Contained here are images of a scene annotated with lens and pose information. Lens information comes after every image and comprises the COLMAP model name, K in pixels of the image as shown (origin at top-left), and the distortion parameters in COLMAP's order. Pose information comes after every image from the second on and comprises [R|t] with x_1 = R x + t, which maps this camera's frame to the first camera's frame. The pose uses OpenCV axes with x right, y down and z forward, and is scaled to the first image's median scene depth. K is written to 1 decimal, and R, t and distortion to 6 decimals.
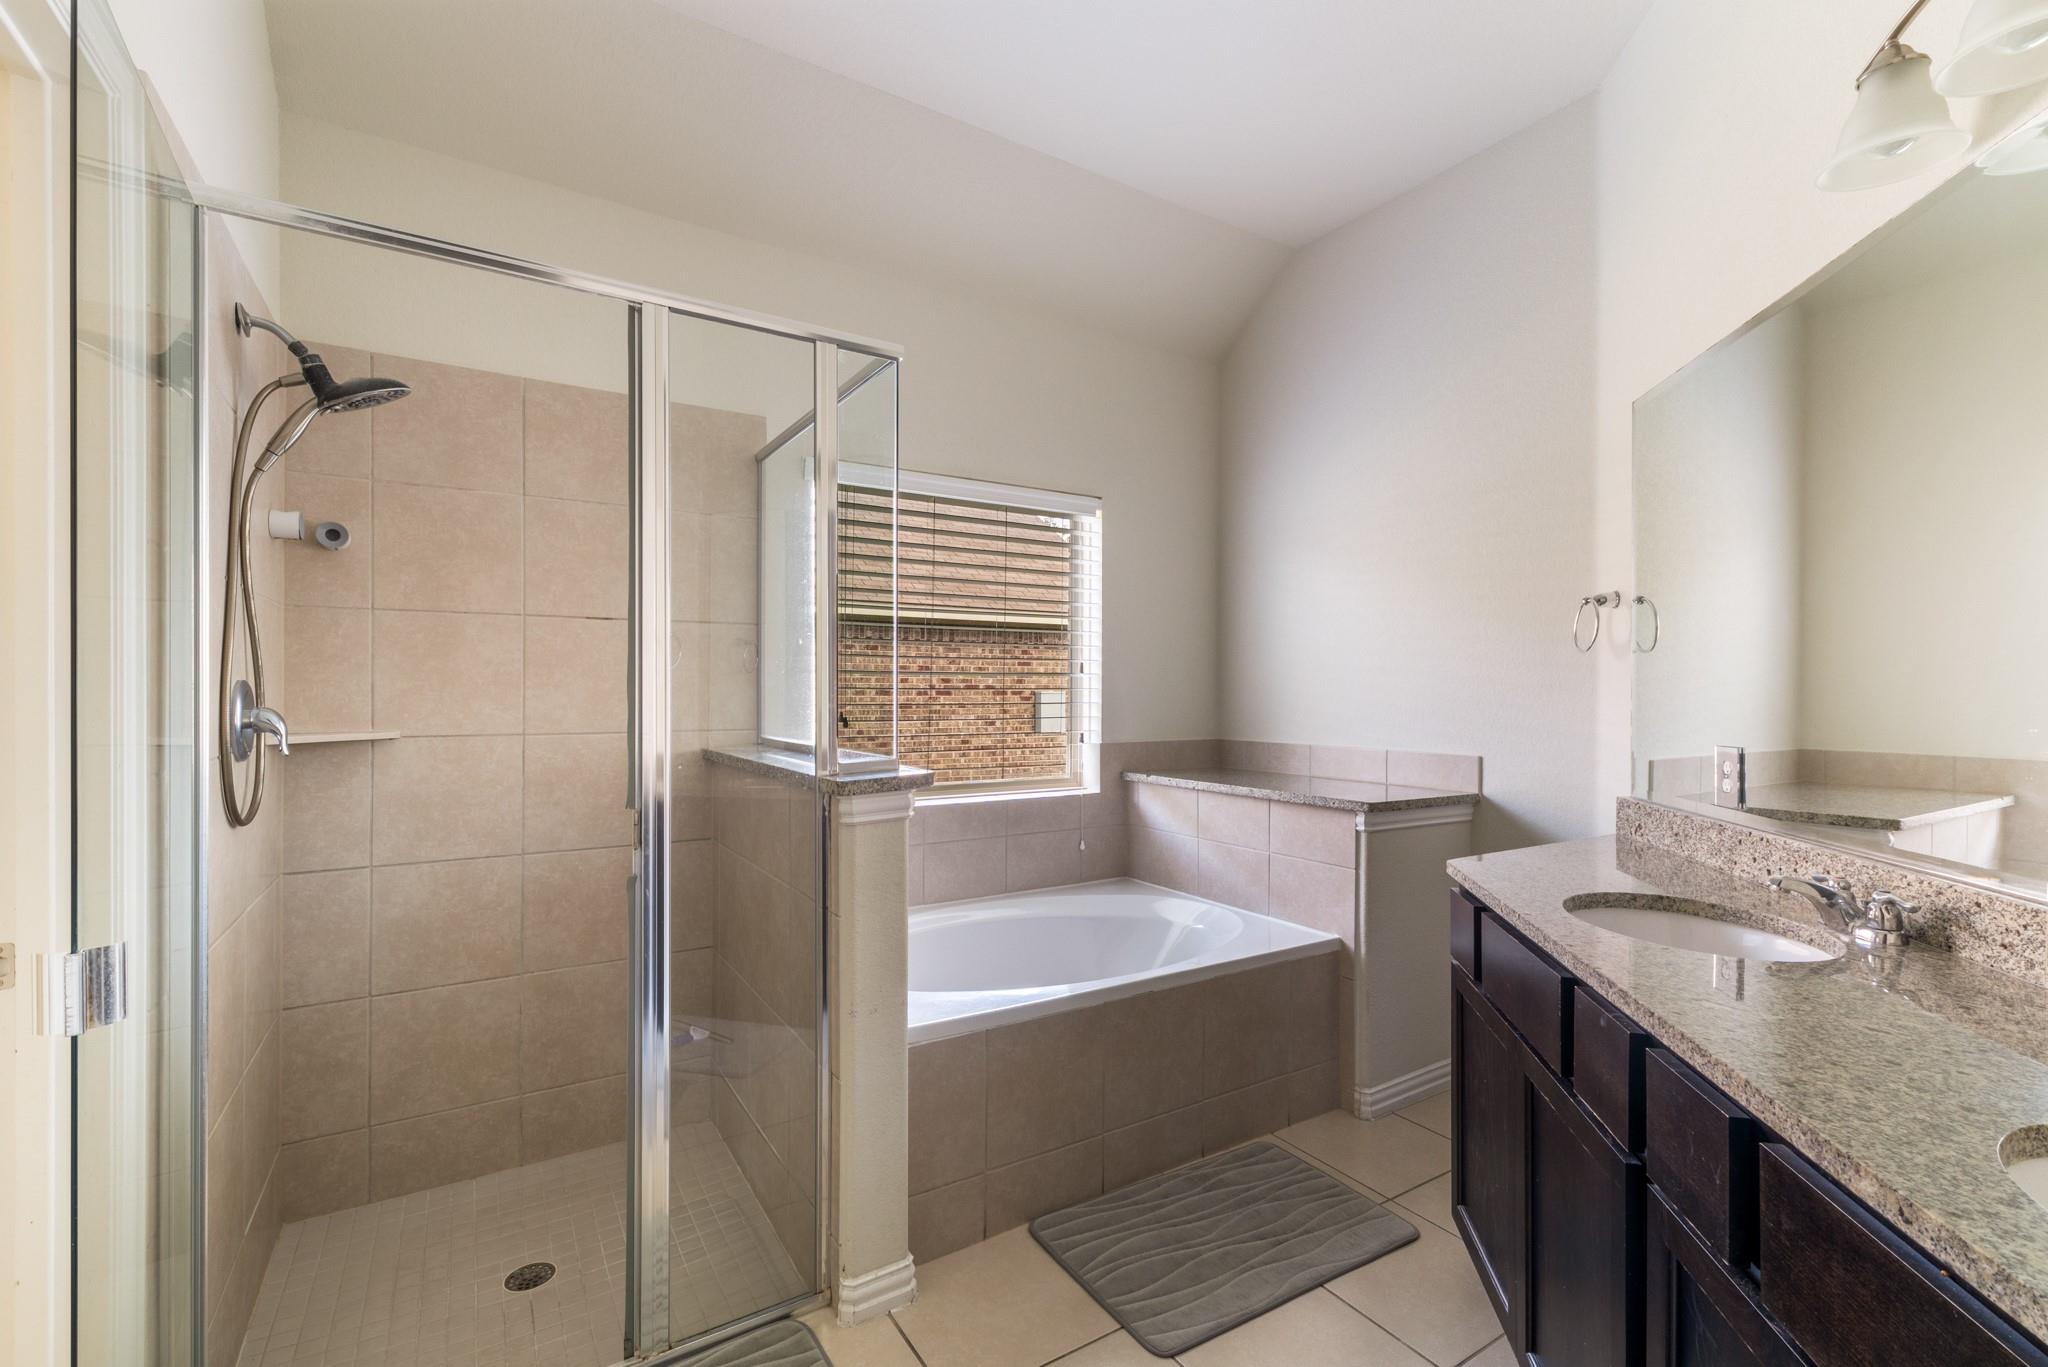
lens RADIAL K [[879.4, 0, 1012.2], [0, 879.4, 679.8], [0, 0, 1]] dist [0.000606, 0.000151]
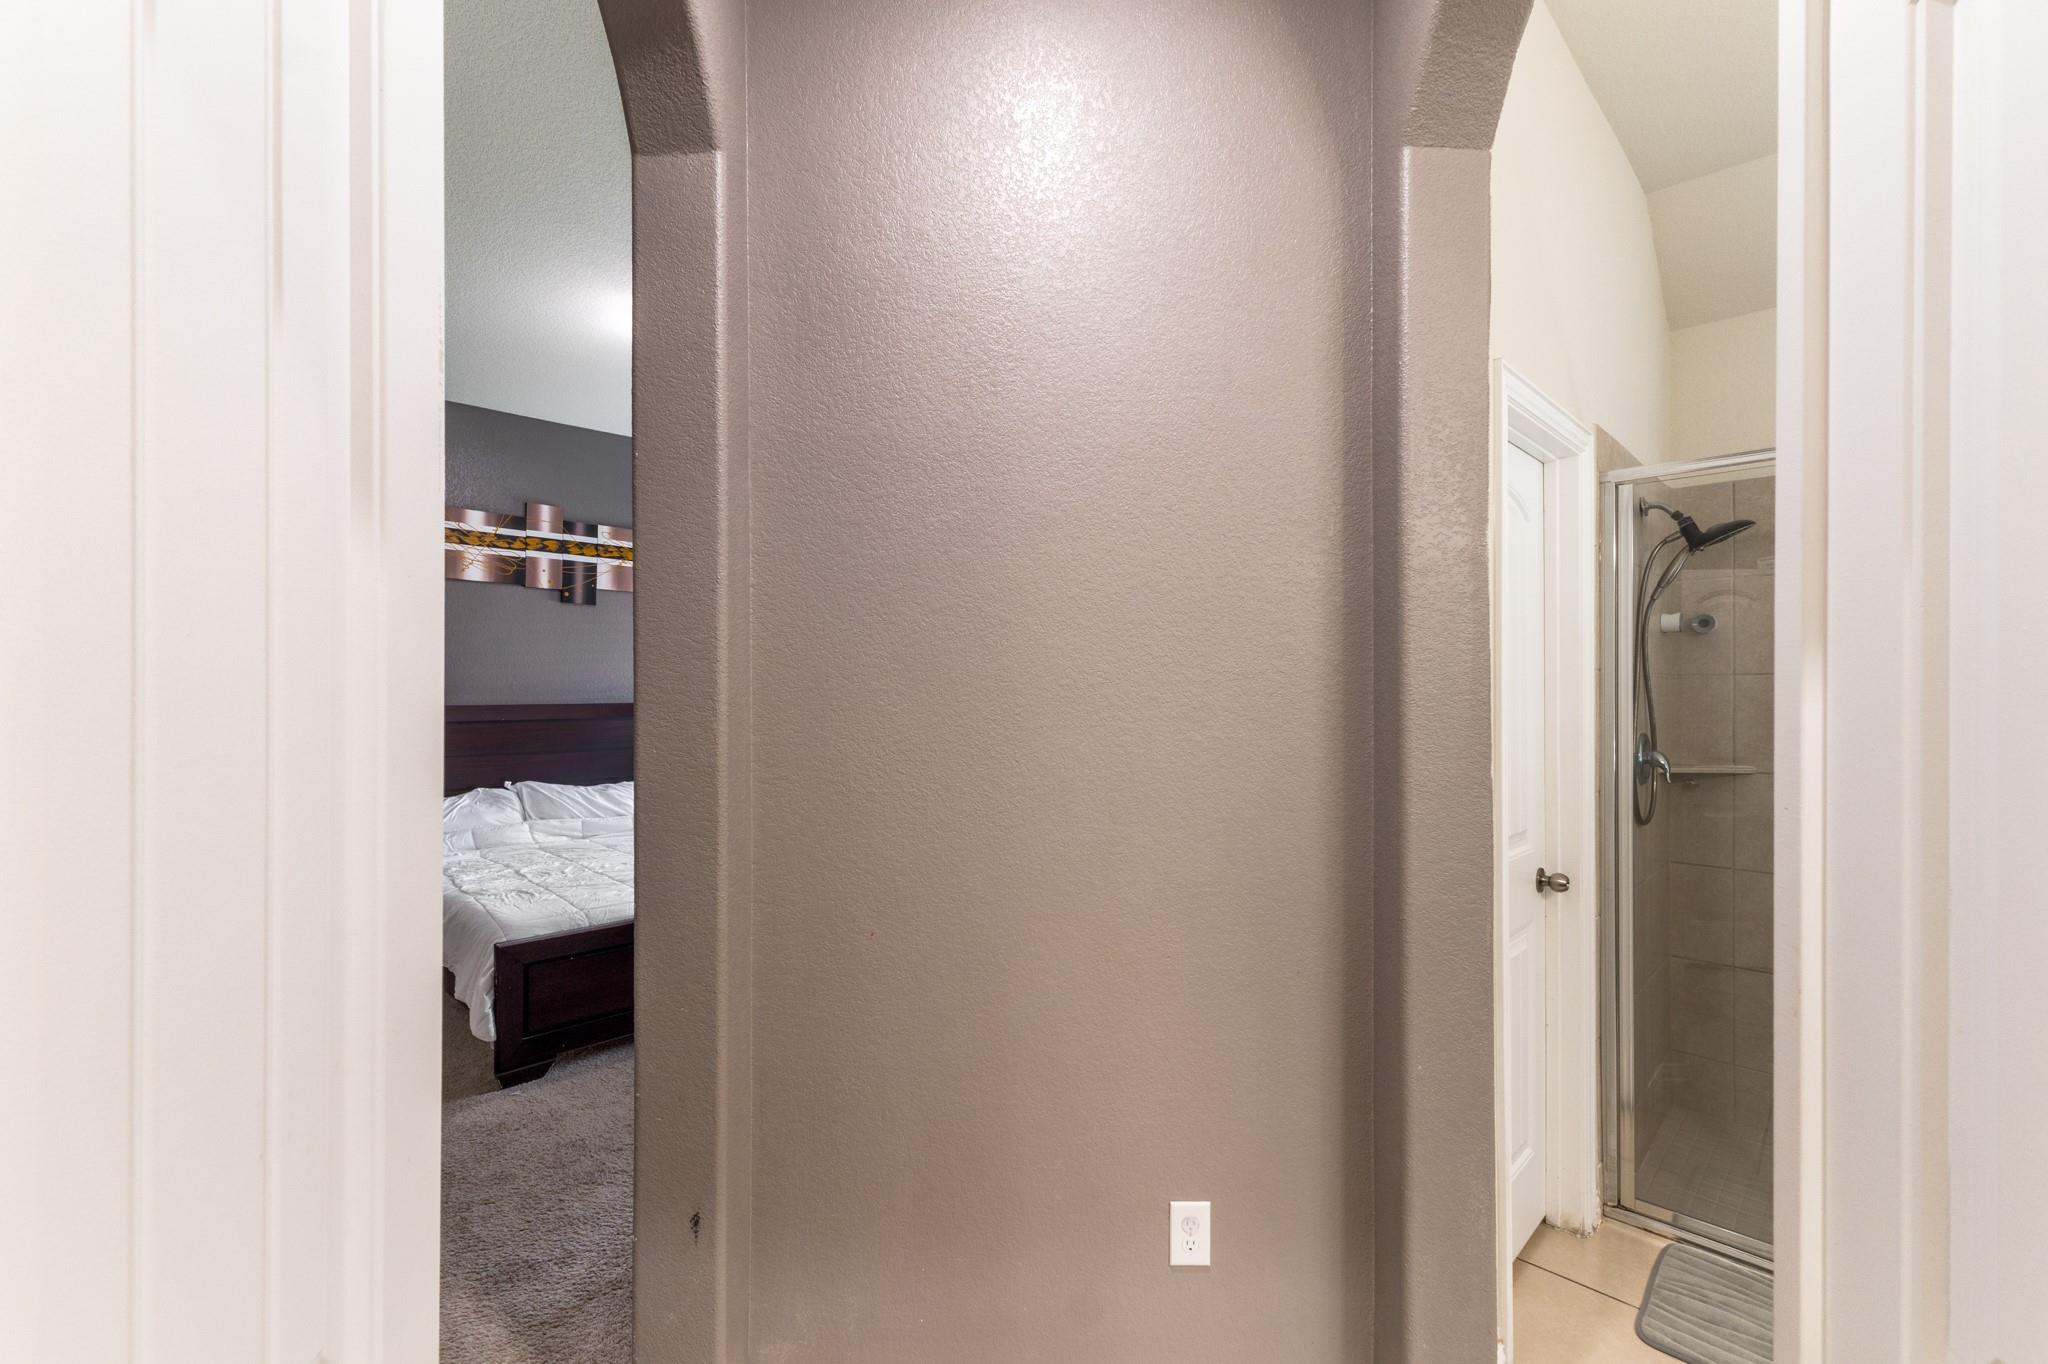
lens RADIAL K [[879.4, 0, 1016.9], [0, 879.4, 686.6], [0, 0, 1]] dist [0.000606, 0.000151]
pose [[0.230695, -0.007607, -0.972996, 0.424336], [-0.003707, 0.999955, -0.008697, -0.060987], [0.973019, 0.005613, 0.230657, -0.484779]]
